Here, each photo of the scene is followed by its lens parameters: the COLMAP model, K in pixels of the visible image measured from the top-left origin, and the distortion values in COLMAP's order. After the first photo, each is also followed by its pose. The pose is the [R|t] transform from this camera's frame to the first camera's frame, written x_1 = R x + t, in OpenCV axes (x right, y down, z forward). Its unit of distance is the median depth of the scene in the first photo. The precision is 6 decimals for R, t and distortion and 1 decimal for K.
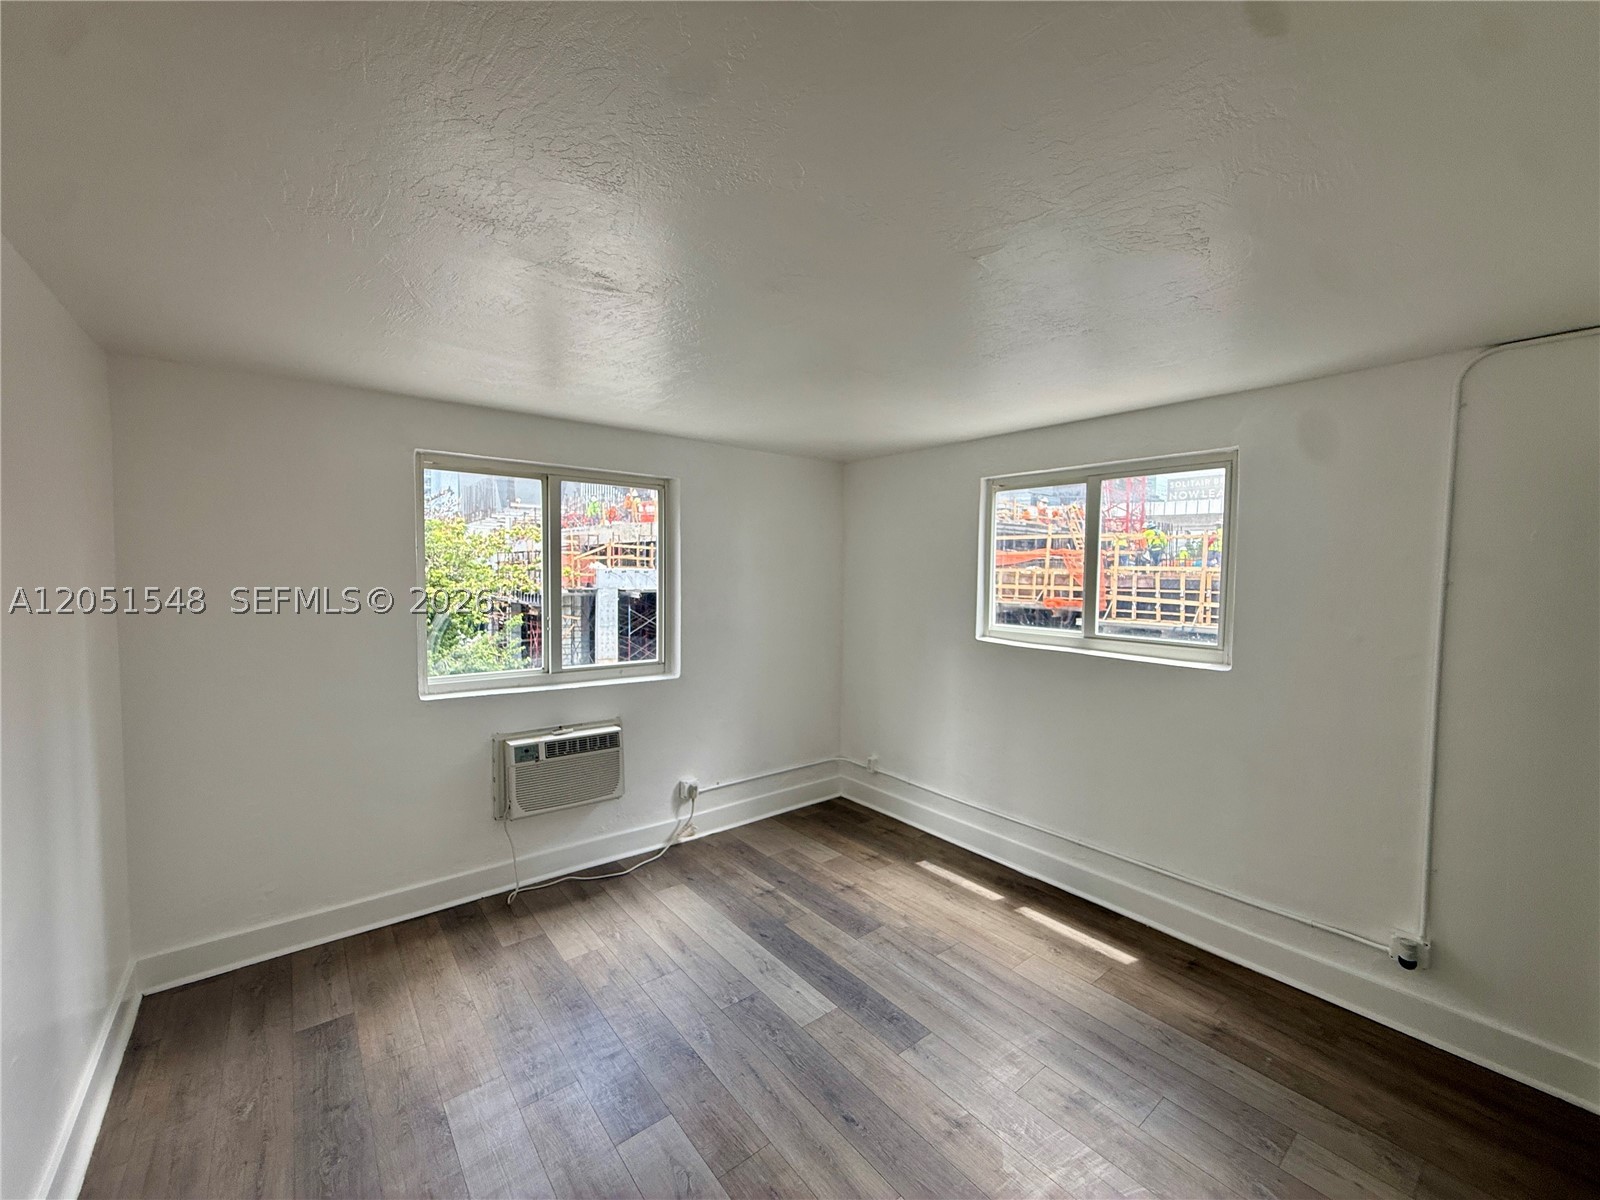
lens RADIAL K [[635.2, 0, 797.7], [0, 635.2, 601.5], [0, 0, 1]] dist [-0.000311, -0.000224]
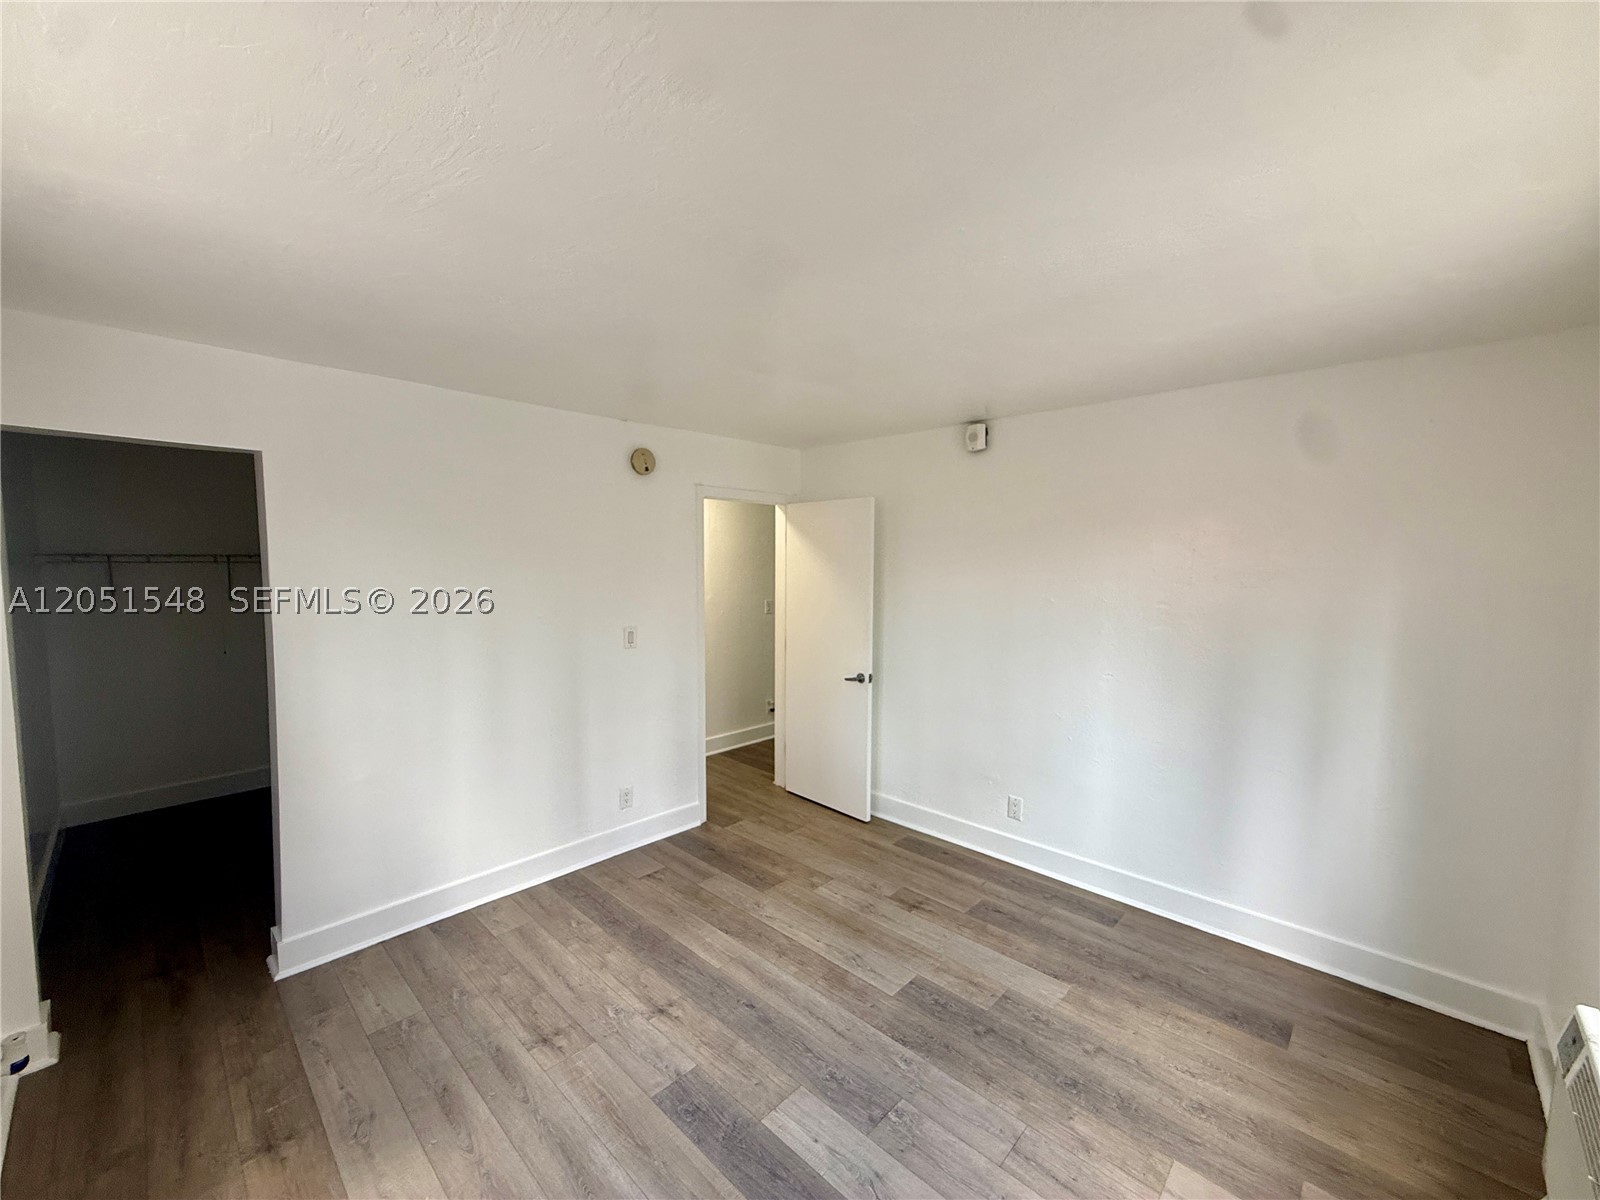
lens RADIAL K [[635.2, 0, 797.7], [0, 635.2, 601.5], [0, 0, 1]] dist [-0.000311, -0.000224]
pose [[-0.990929, -0.006917, -0.134208, 0.018256], [-0.022816, 0.992835, 0.117293, -0.012508], [0.132436, 0.119292, -0.983987, 0.242523]]
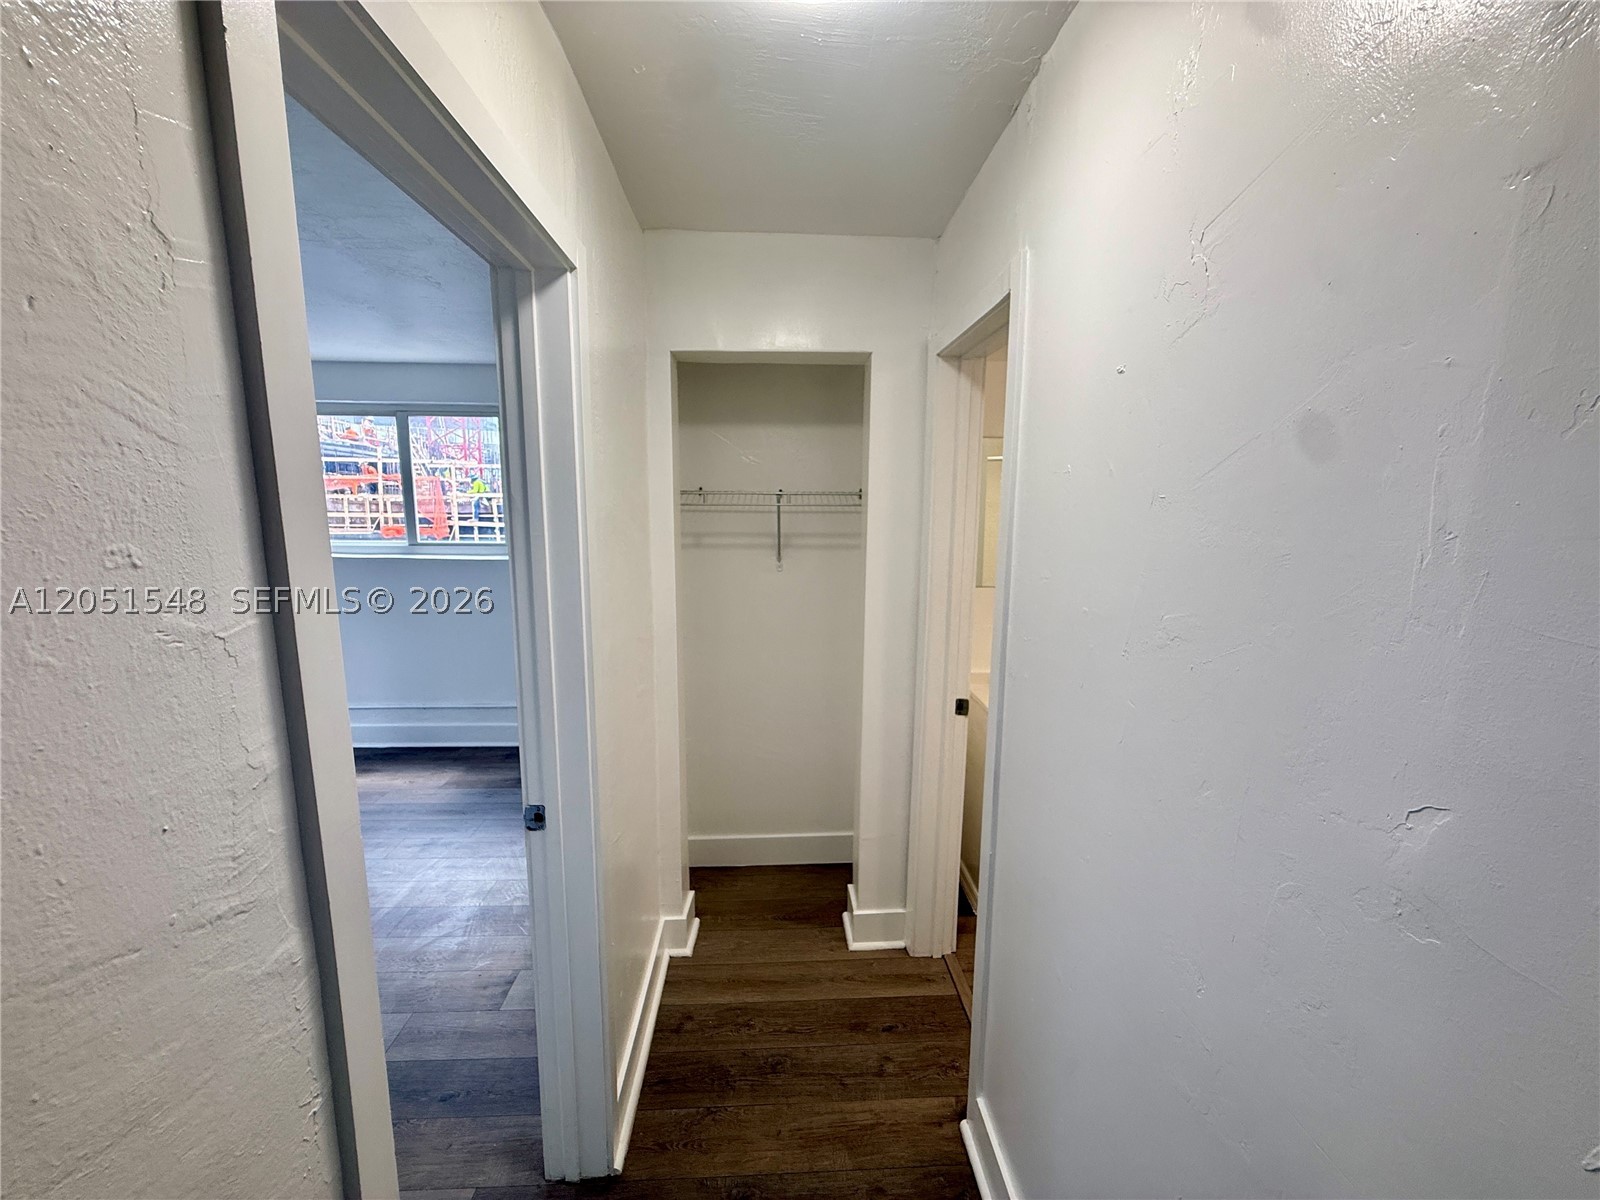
lens RADIAL K [[635.2, 0, 797.7], [0, 635.2, 601.5], [0, 0, 1]] dist [-0.000311, -0.000224]
pose [[0.586466, -0.129487, 0.799557, -0.021312], [0.039583, 0.990541, 0.131383, 0.006467], [-0.809006, -0.045402, 0.586044, -0.067633]]
